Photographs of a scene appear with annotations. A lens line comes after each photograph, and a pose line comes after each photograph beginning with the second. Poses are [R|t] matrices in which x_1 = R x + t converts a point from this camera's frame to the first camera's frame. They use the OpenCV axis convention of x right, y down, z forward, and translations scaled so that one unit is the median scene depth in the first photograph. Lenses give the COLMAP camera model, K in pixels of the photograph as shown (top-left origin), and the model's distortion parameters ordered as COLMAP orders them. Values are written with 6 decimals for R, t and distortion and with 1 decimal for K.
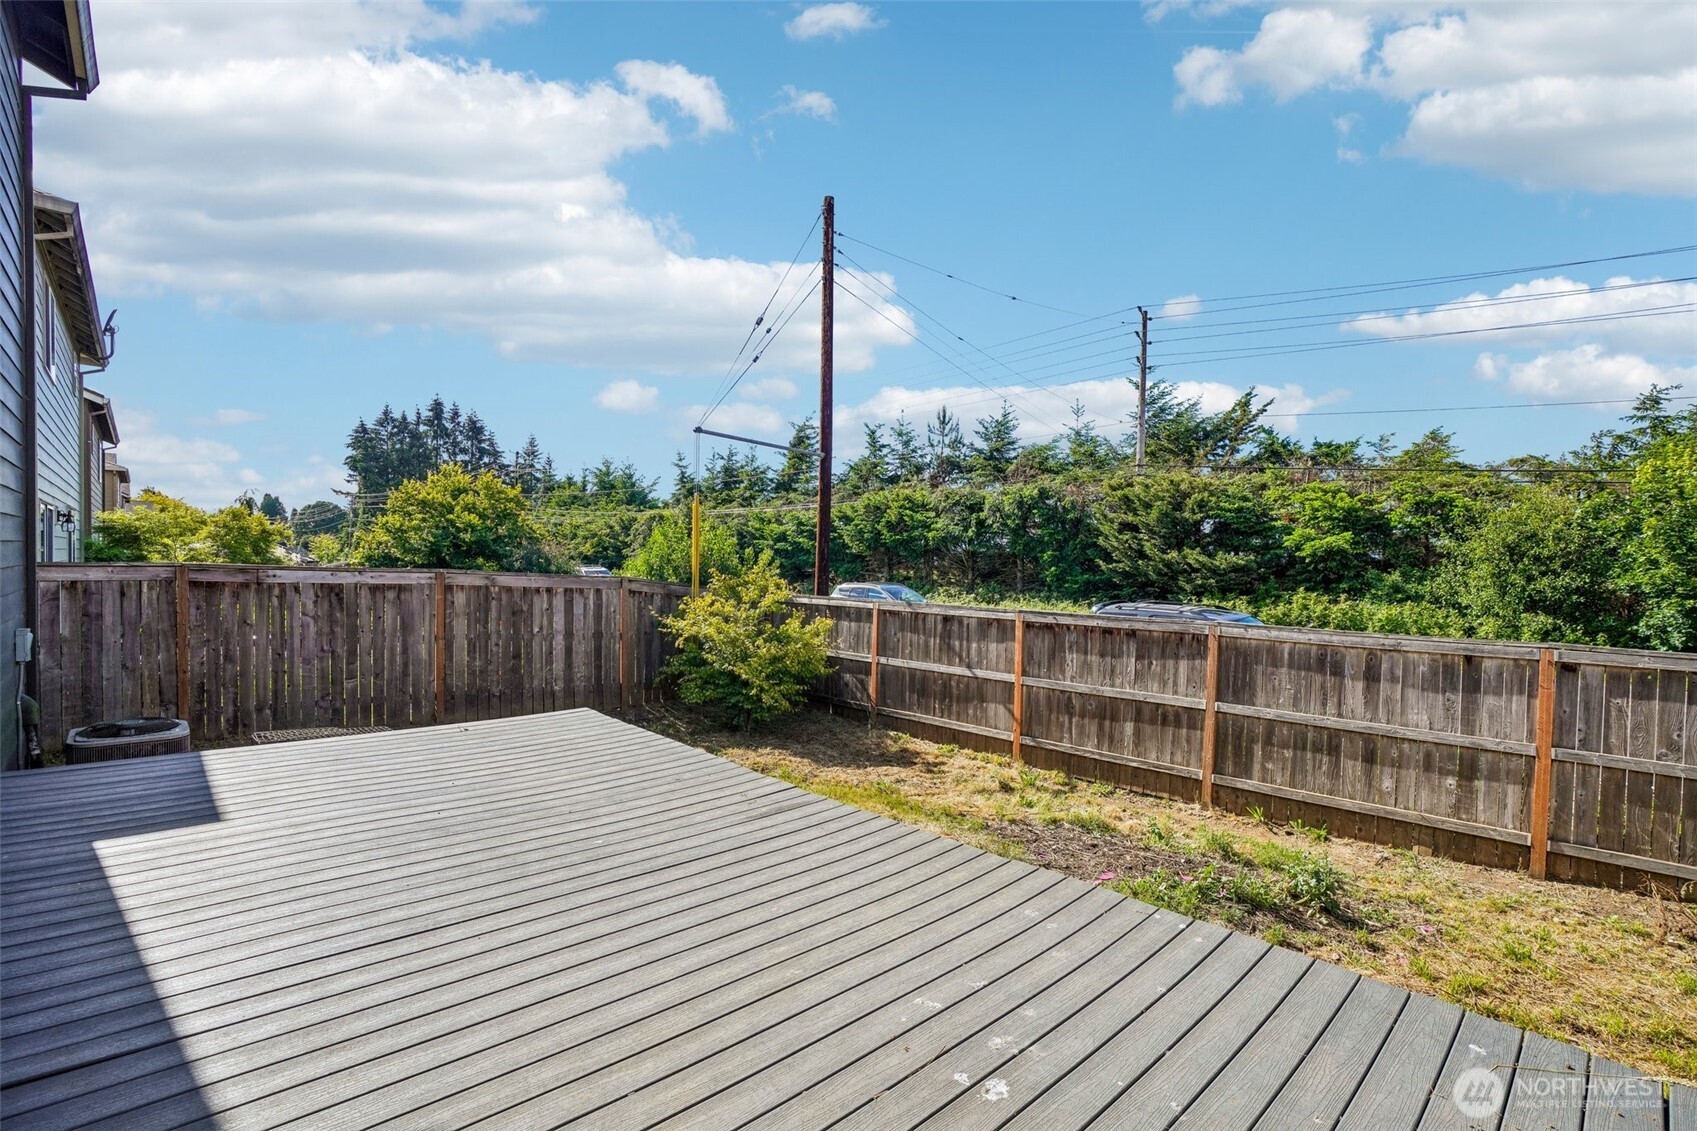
lens RADIAL K [[780.3, 0, 851.9], [0, 780.3, 582.8], [0, 0, 1]] dist [-0.066515, 0.025195]
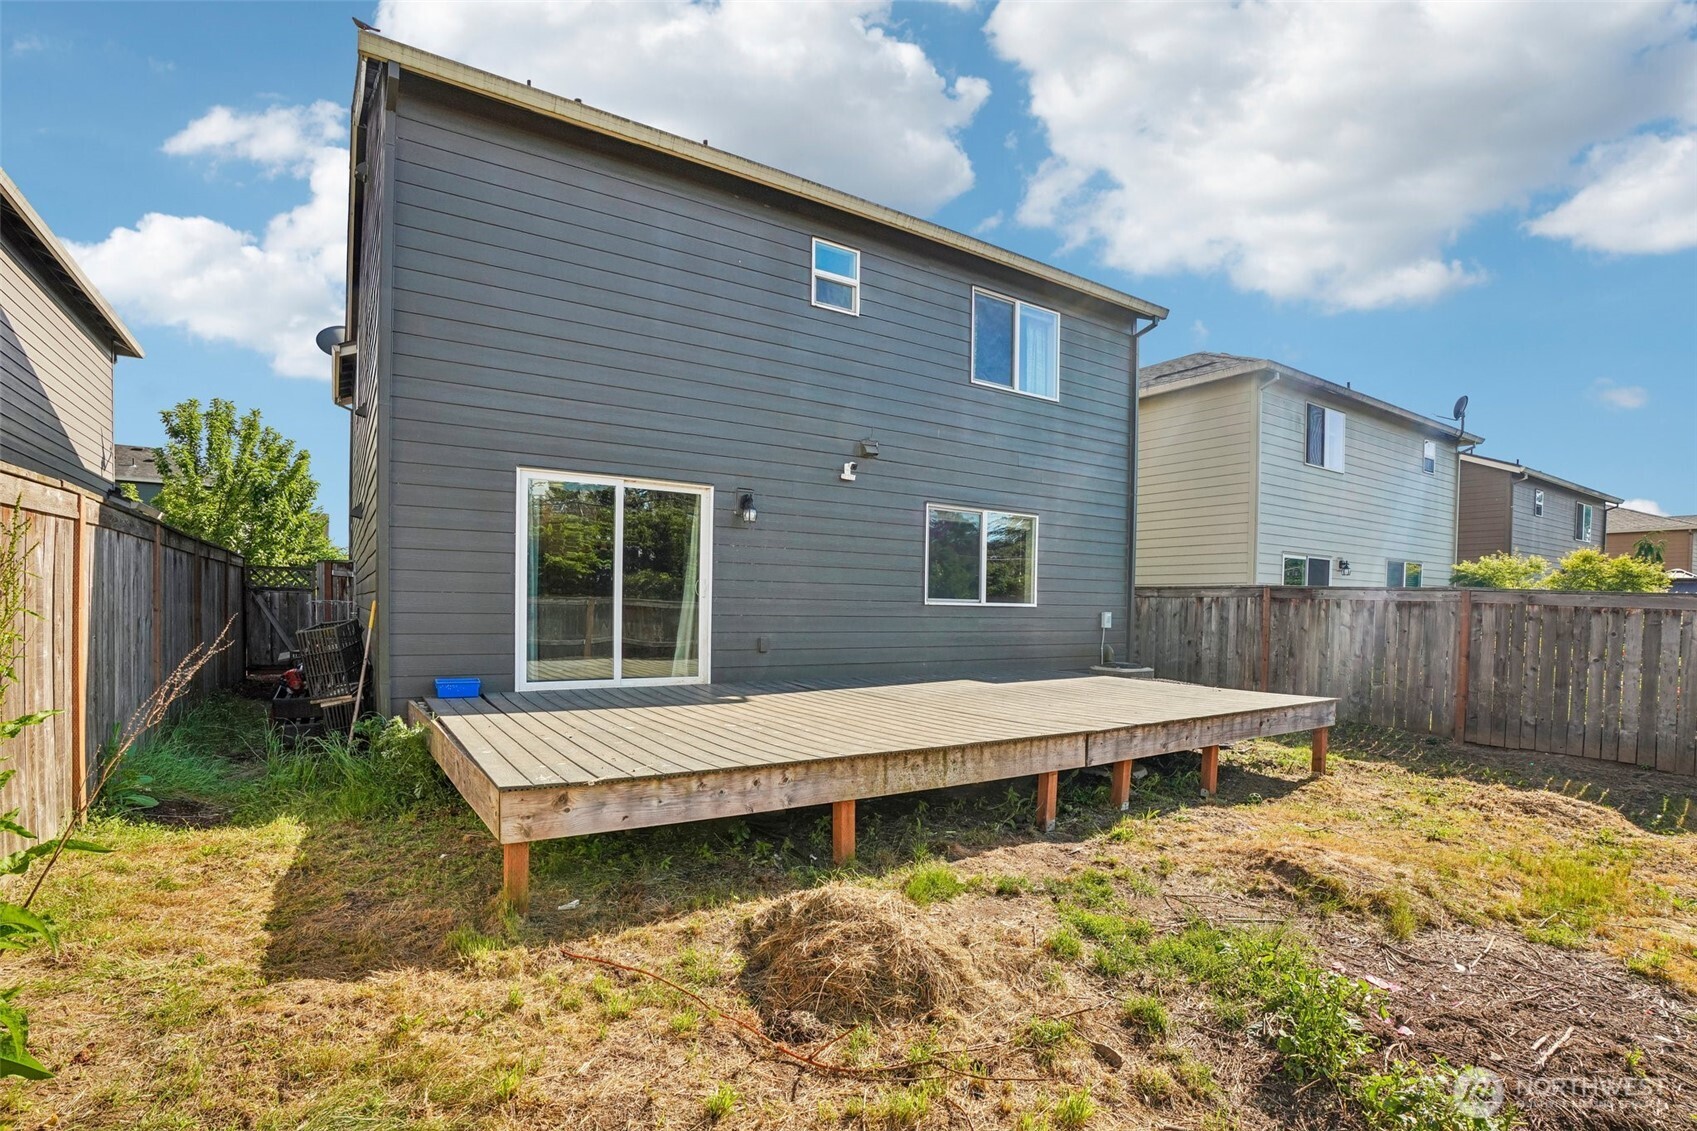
lens RADIAL K [[780.3, 0, 851.9], [0, 780.3, 582.8], [0, 0, 1]] dist [-0.066515, 0.025195]
pose [[-0.169115, -0.048350, -0.984410, 0.594150], [-0.047507, 0.998035, -0.040857, 0.057470], [0.984451, 0.039857, -0.171079, 0.385950]]
